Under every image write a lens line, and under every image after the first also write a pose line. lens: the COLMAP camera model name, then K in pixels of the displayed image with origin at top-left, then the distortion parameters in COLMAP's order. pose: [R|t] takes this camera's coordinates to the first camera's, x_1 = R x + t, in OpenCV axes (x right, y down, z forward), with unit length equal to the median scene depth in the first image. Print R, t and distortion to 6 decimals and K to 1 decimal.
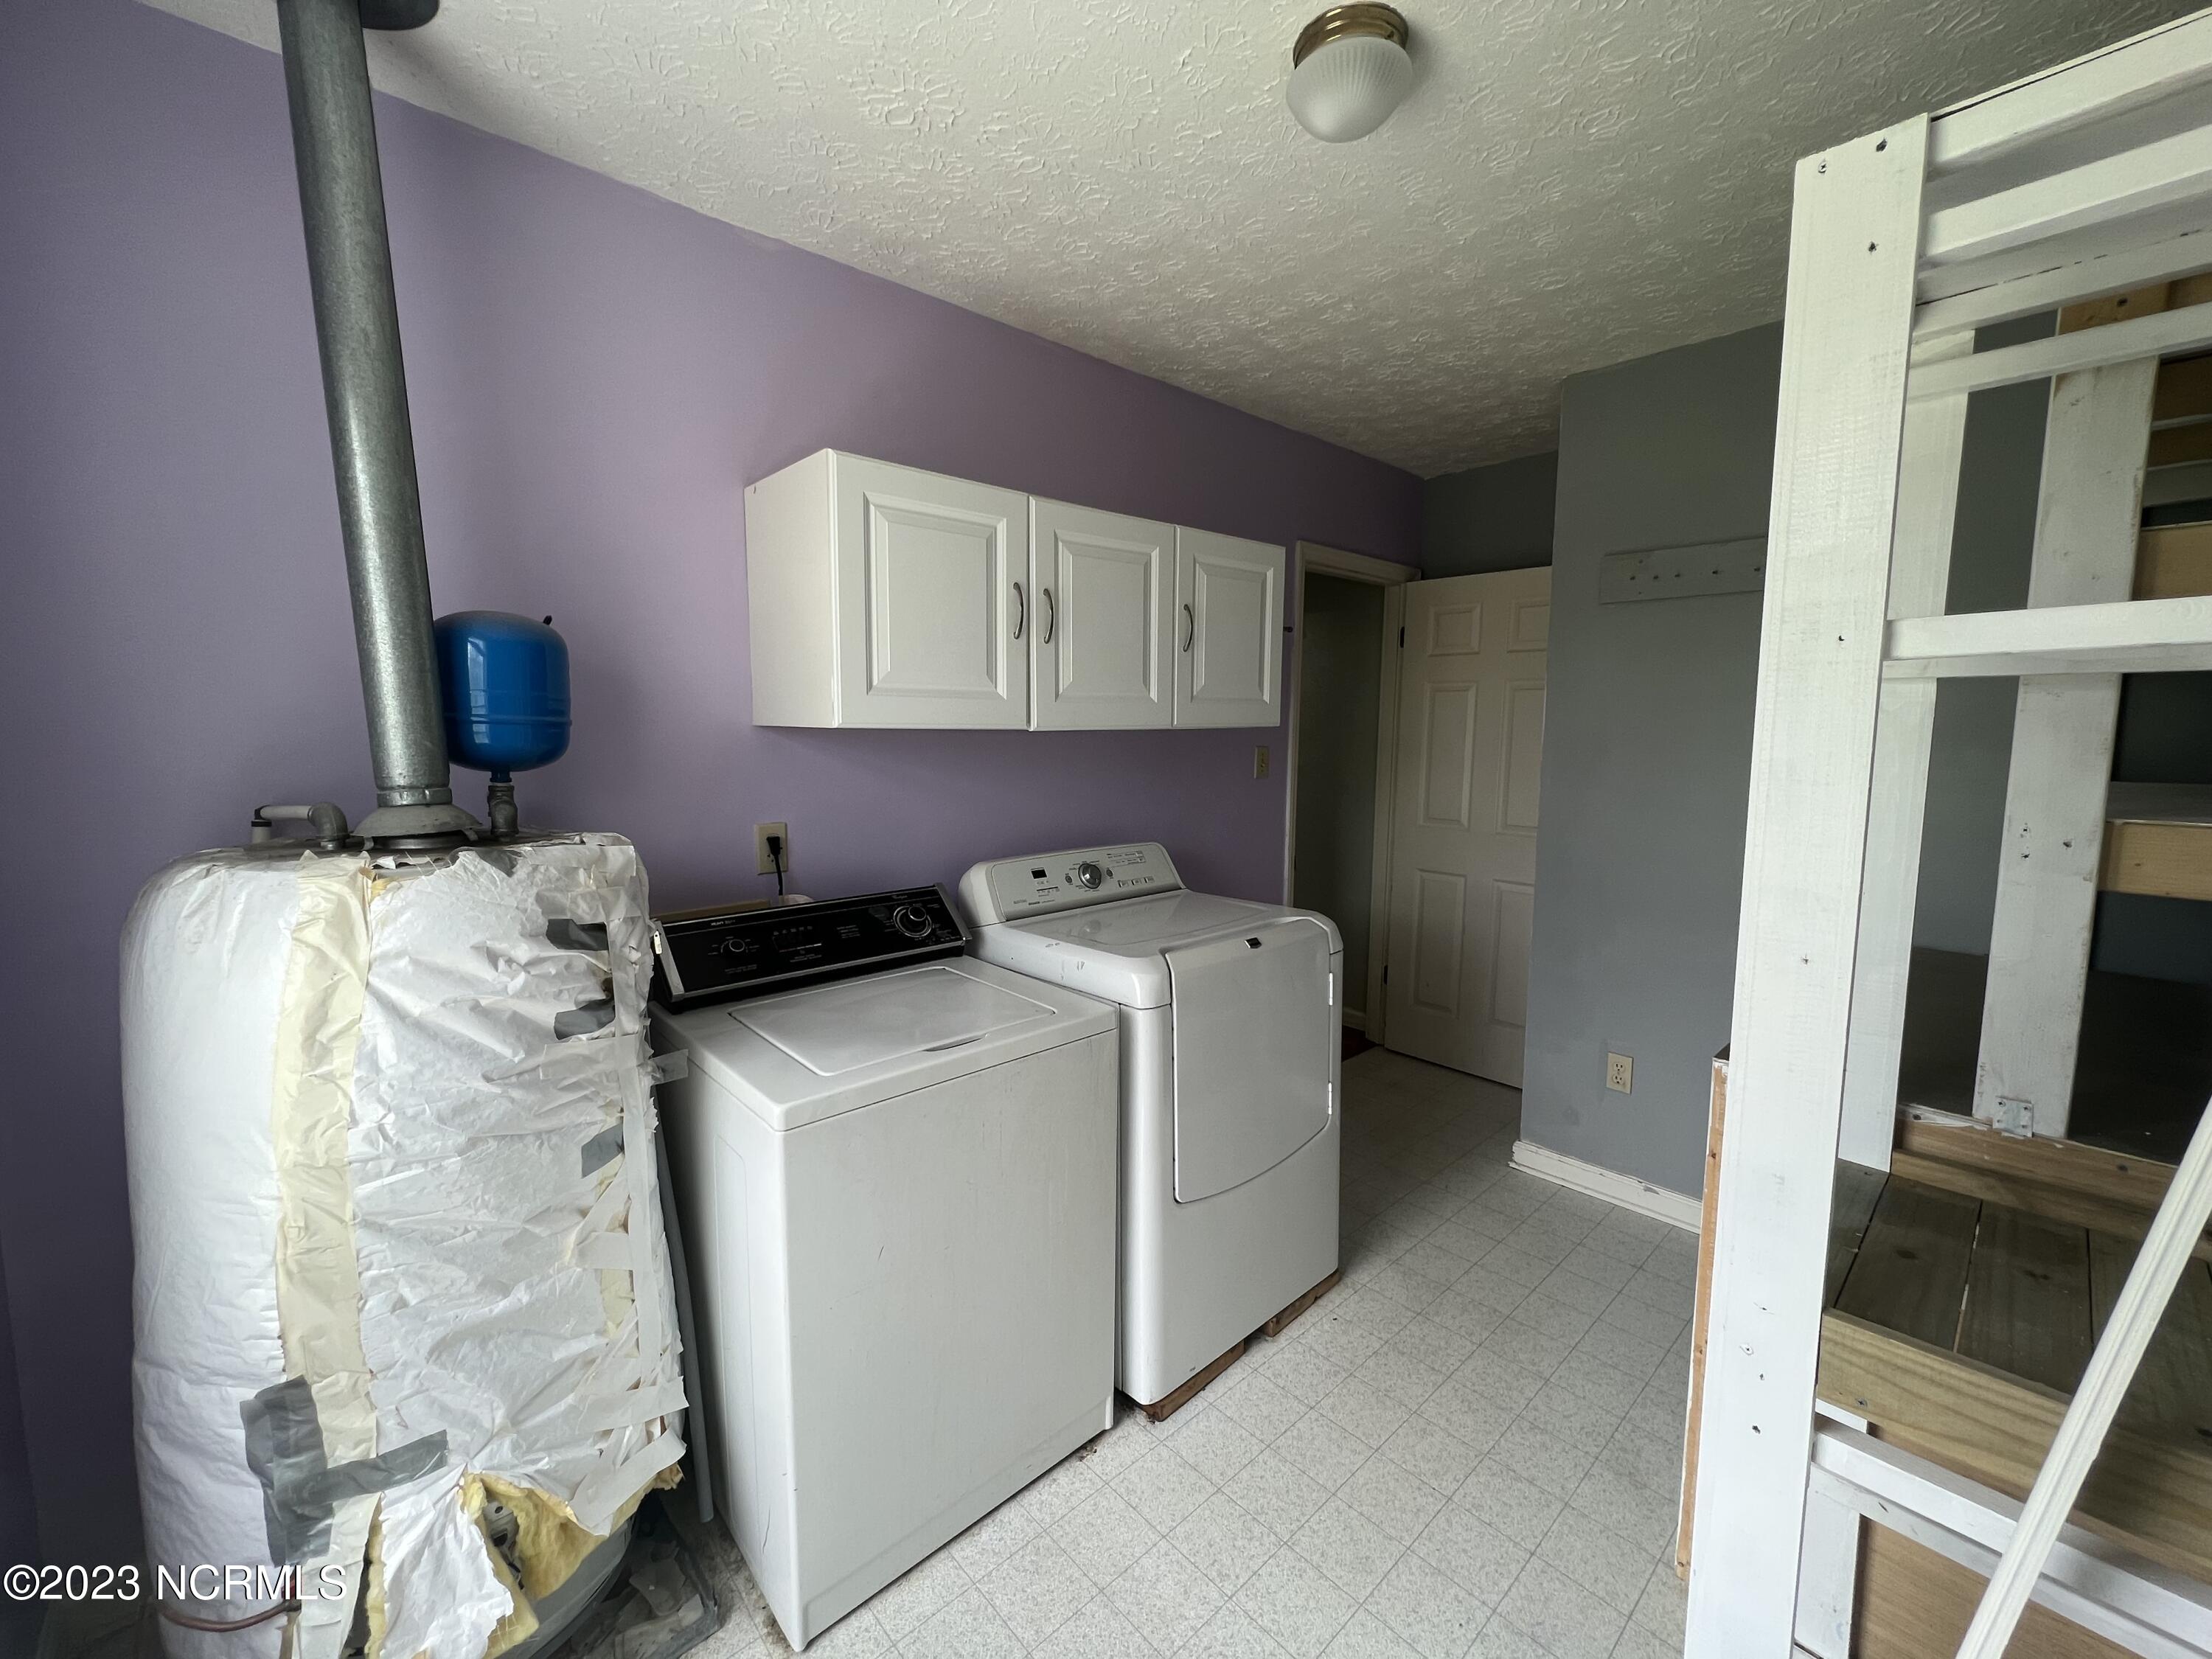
lens RADIAL K [[895.9, 0, 1105.1], [0, 895.9, 824.0], [0, 0, 1]] dist [-0.003215, 0.000931]
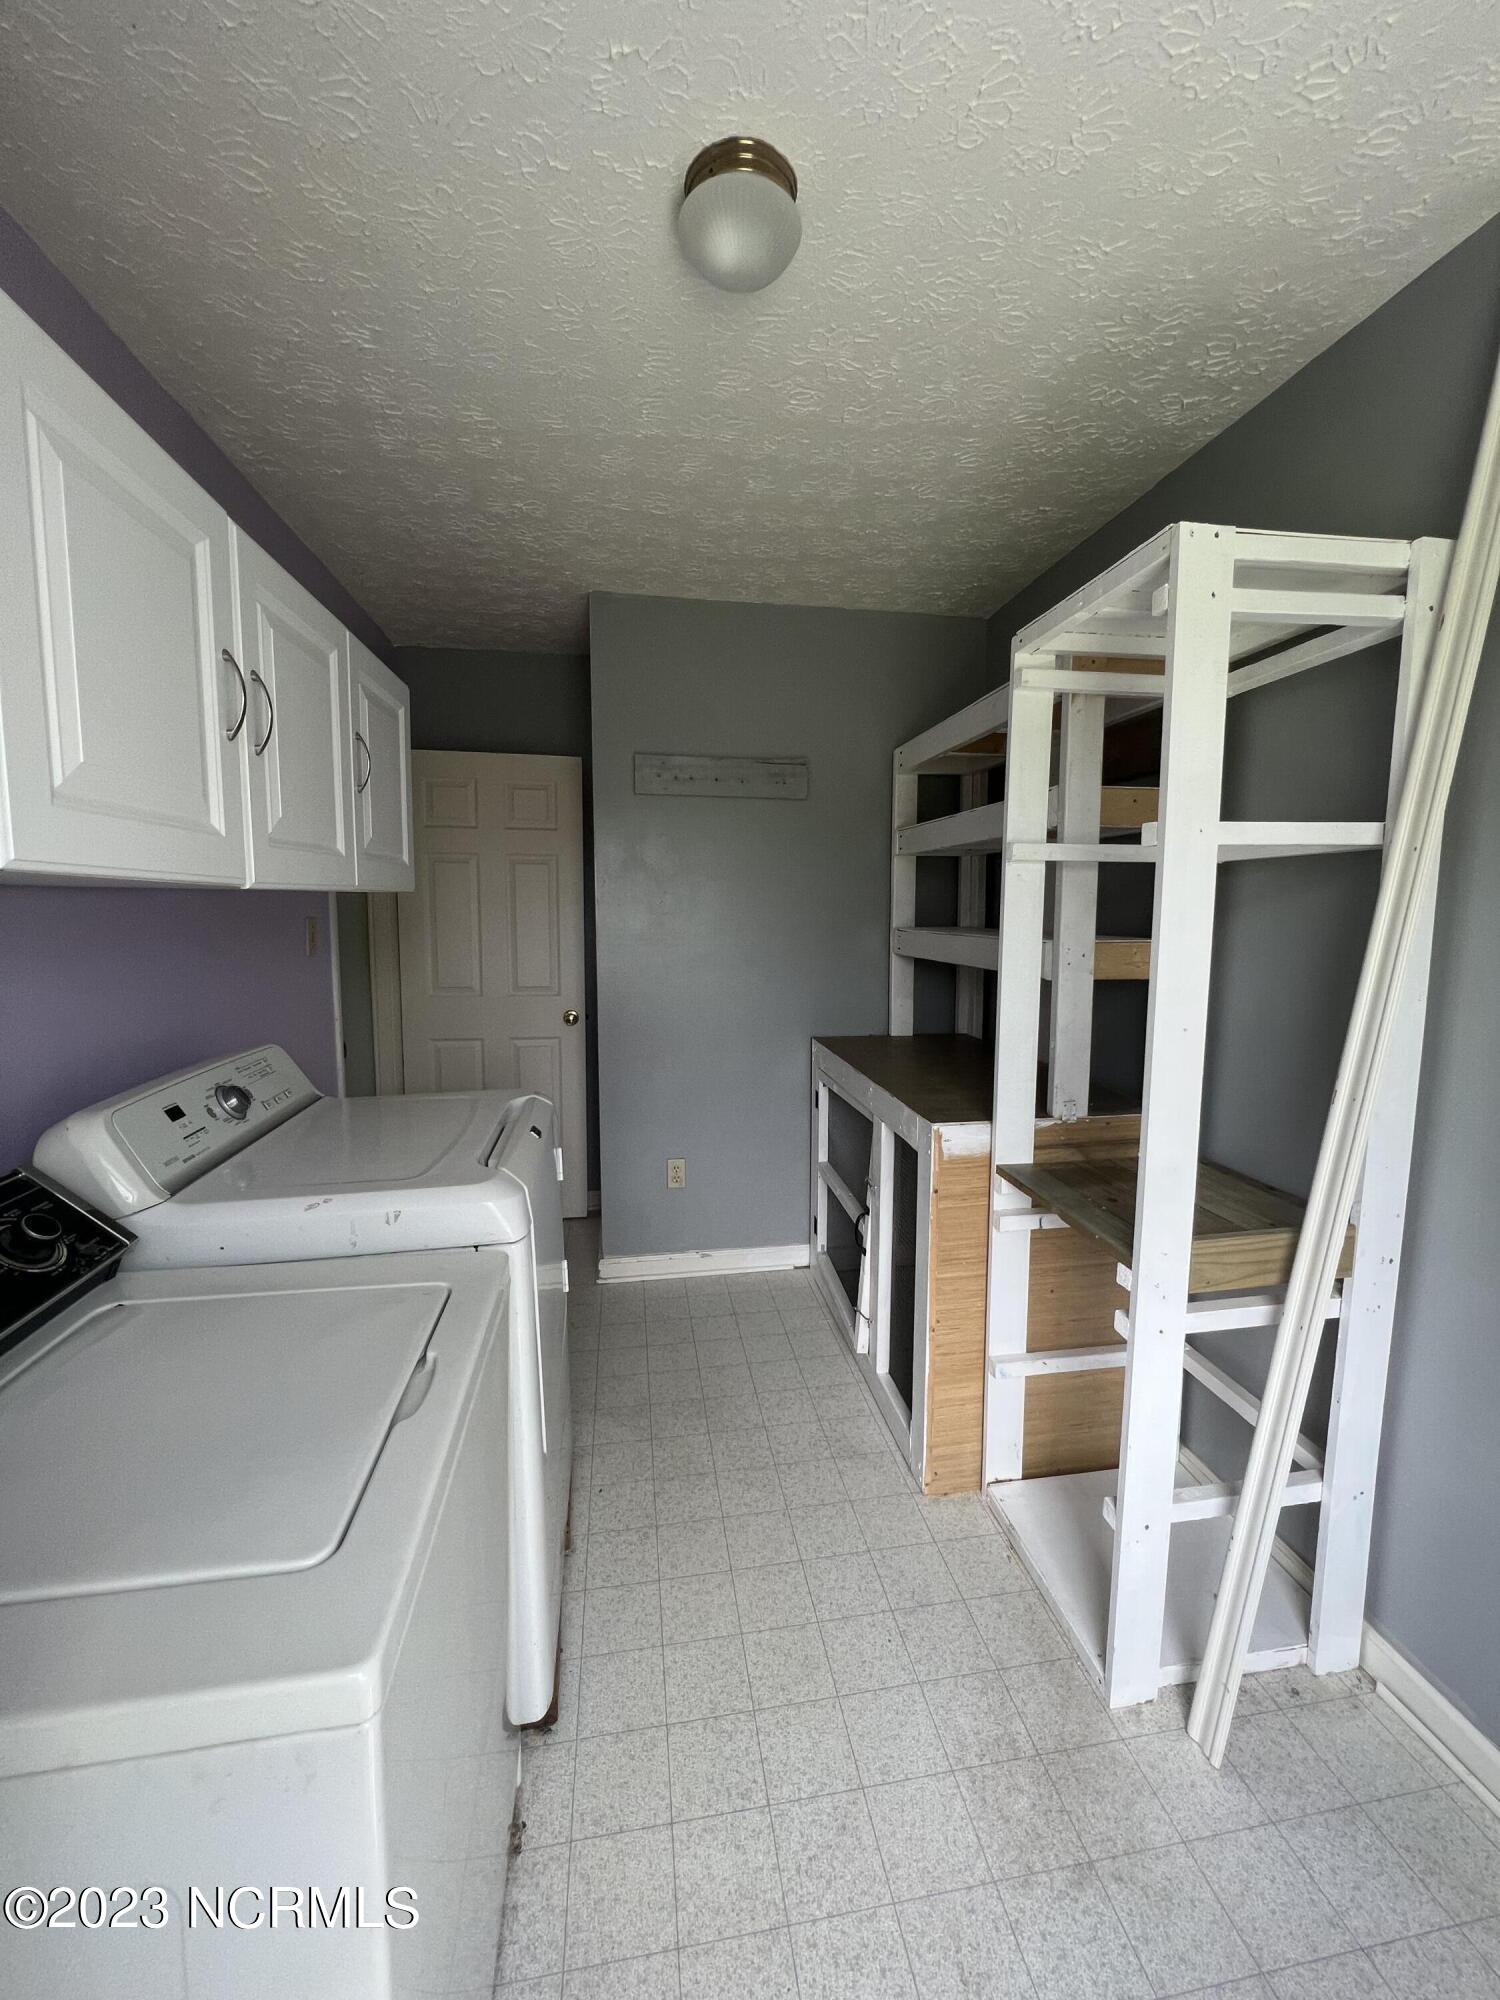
lens RADIAL K [[802.2, 0, 753.6], [0, 802.2, 994.5], [0, 0, 1]] dist [0.000825, -0.000002]
pose [[0.540170, -0.092726, 0.836432, -0.369540], [0.090653, 0.994539, 0.051710, -0.024297], [-0.836659, 0.047893, 0.545626, 0.376274]]
